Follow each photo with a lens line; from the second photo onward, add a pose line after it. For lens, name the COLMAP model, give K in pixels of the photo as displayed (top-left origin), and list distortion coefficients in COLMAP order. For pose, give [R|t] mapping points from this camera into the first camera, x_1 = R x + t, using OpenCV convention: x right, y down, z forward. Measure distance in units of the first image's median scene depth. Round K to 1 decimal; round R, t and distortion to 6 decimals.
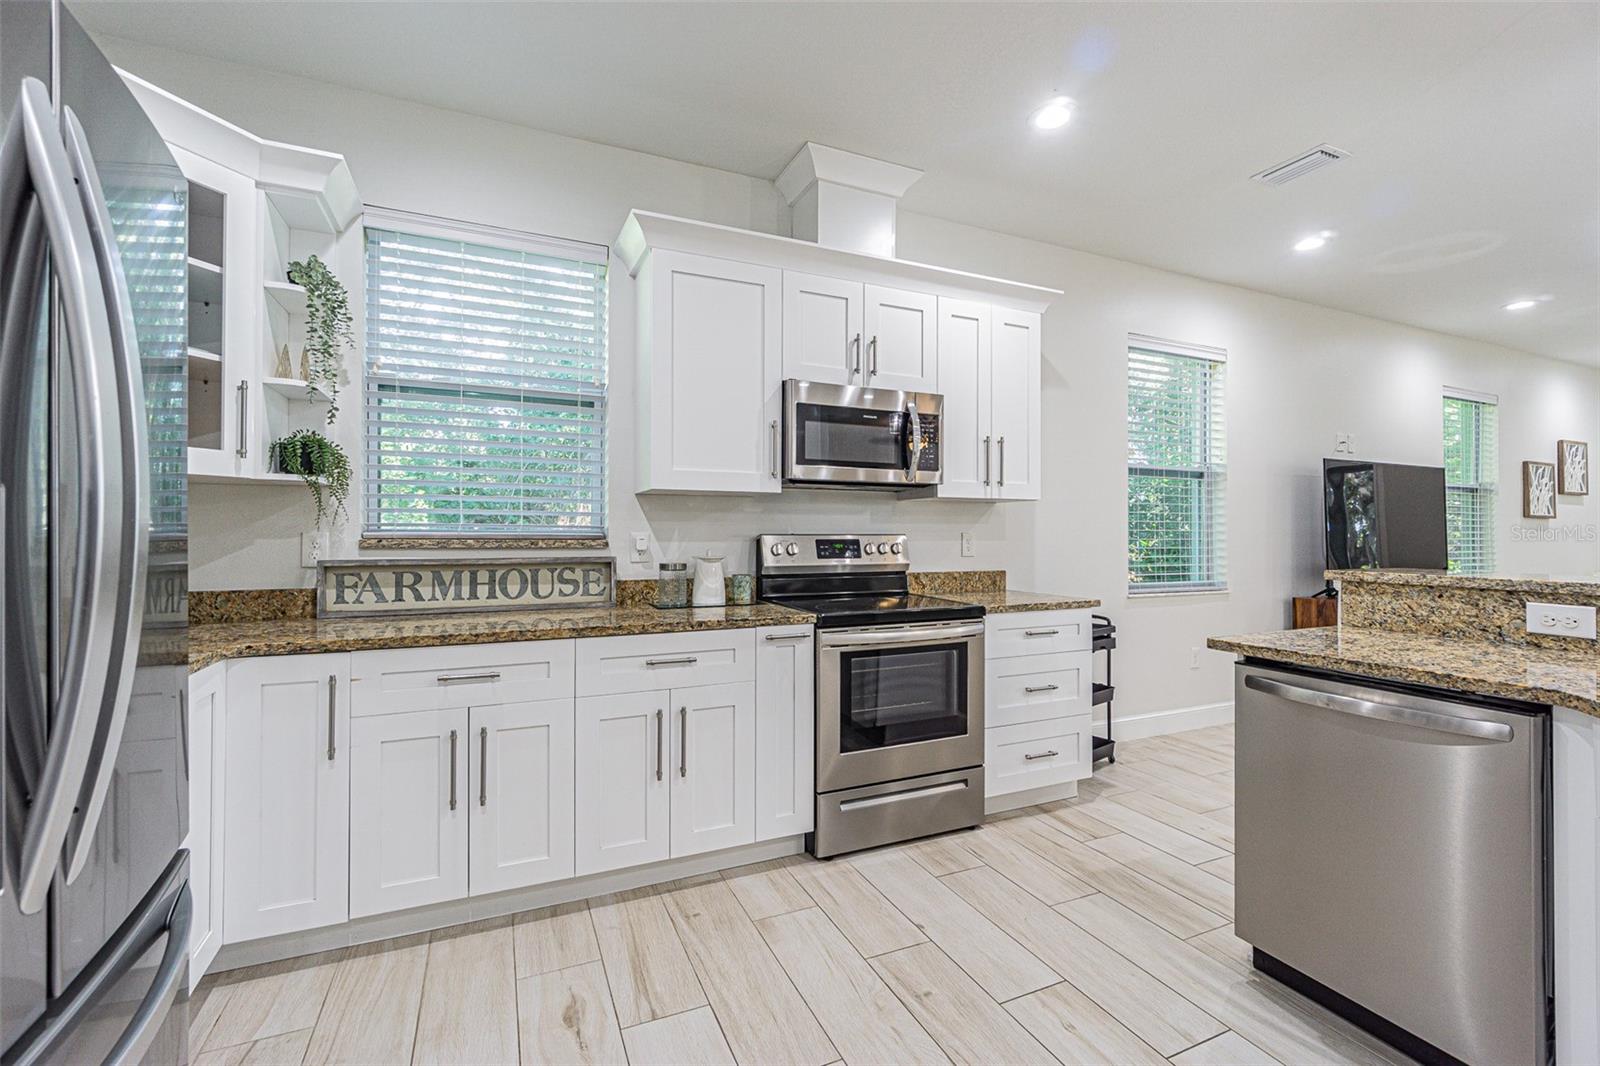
lens RADIAL K [[686.3, 0, 793.8], [0, 686.3, 532.2], [0, 0, 1]] dist [-0.006571, 0.001415]
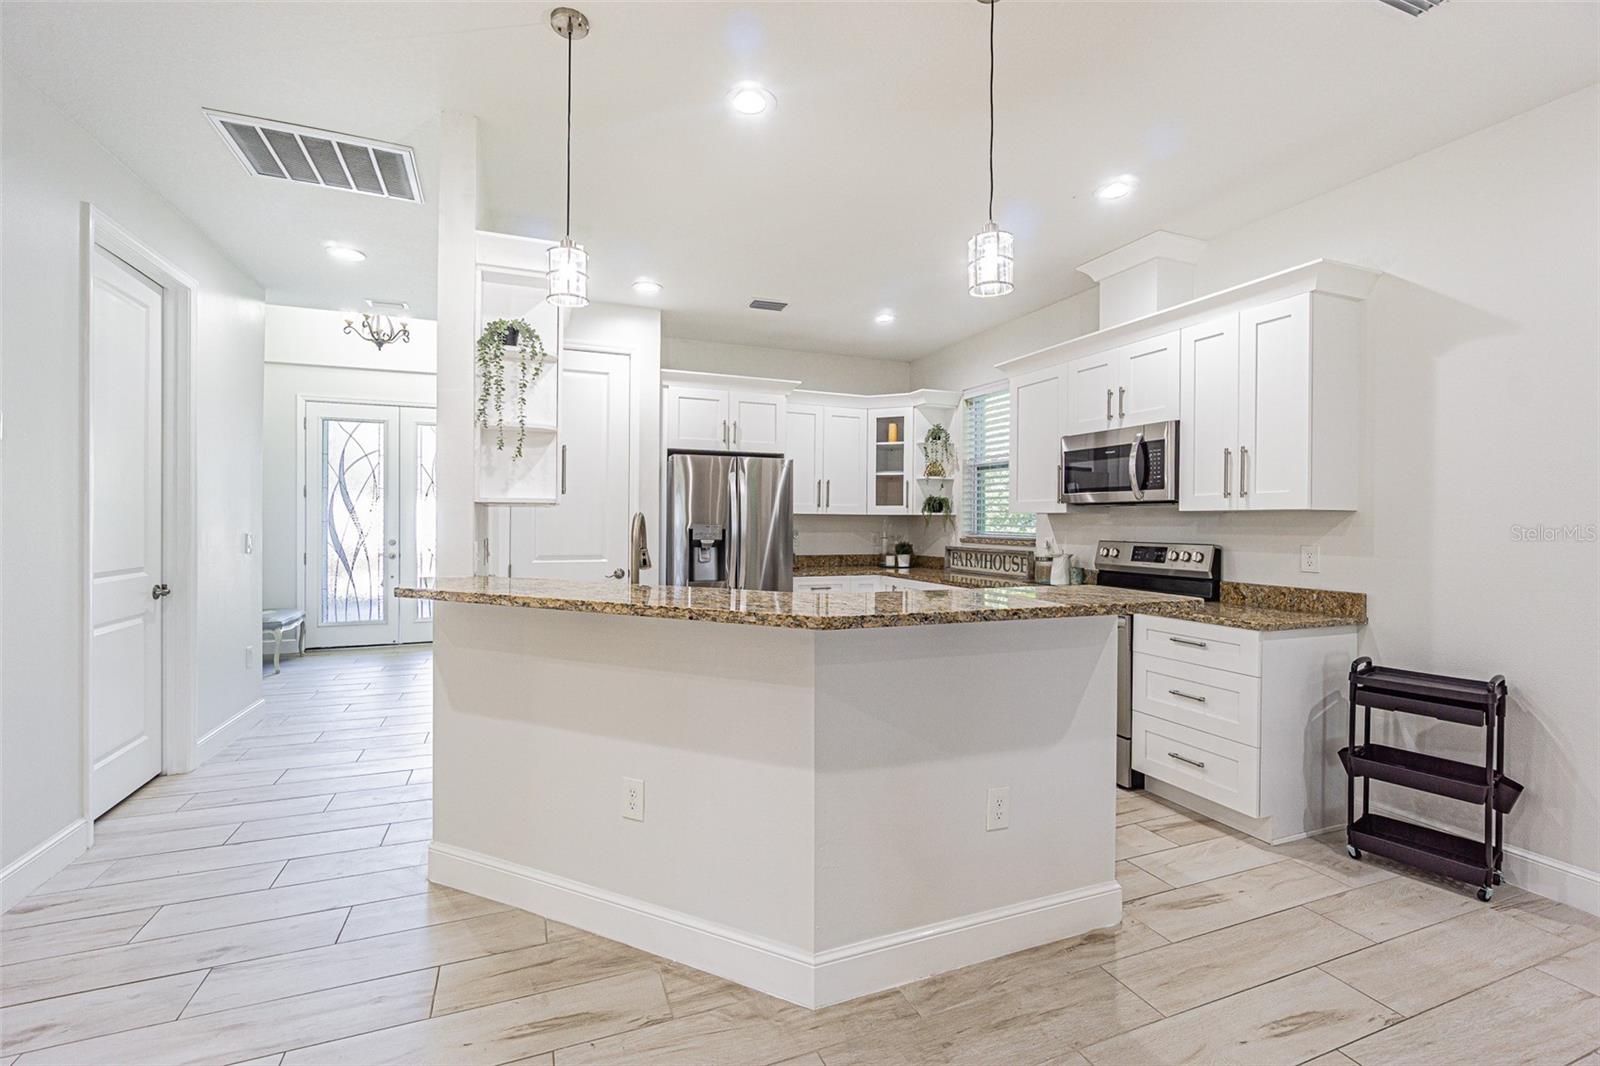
lens RADIAL K [[686.3, 0, 789.8], [0, 686.3, 529.3], [0, 0, 1]] dist [-0.006571, 0.001415]
pose [[-0.042965, 0.006394, -0.999056, 1.606791], [-0.007752, 0.999947, 0.006733, -0.028792], [0.999047, 0.008034, -0.042913, 0.501497]]
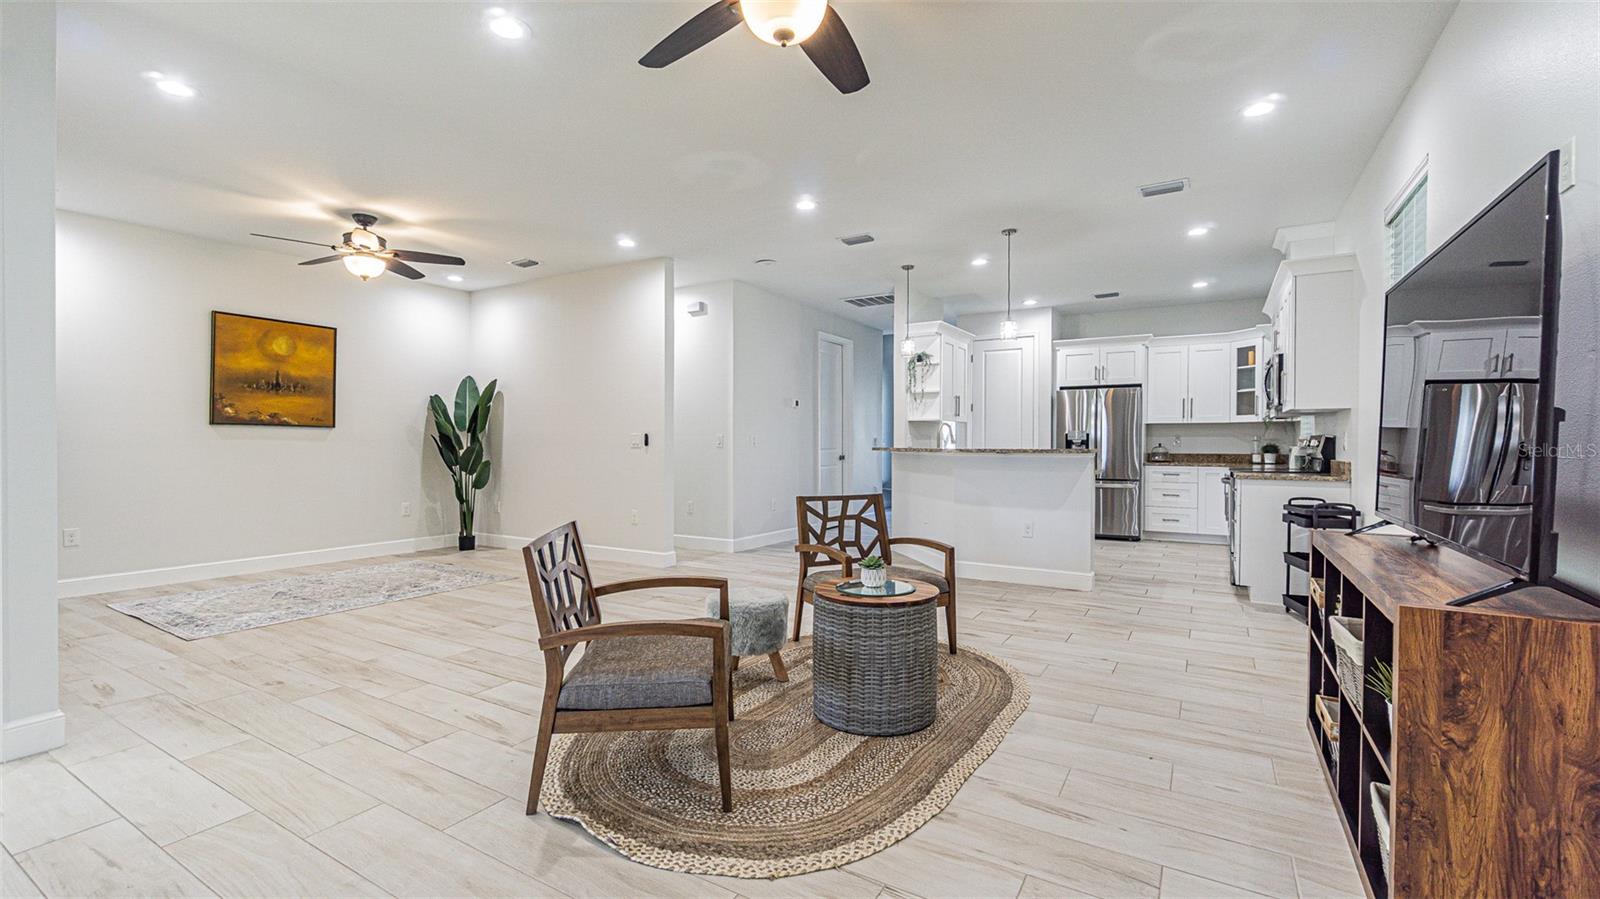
lens RADIAL K [[683.3, 0, 795.8], [0, 683.3, 450.8], [0, 0, 1]] dist [0.002278, 0.000433]
pose [[-0.818745, 0.002742, -0.574151, 2.598141], [-0.004679, 0.999924, 0.011446, 0.035123], [0.574139, 0.012058, -0.818669, 2.028353]]
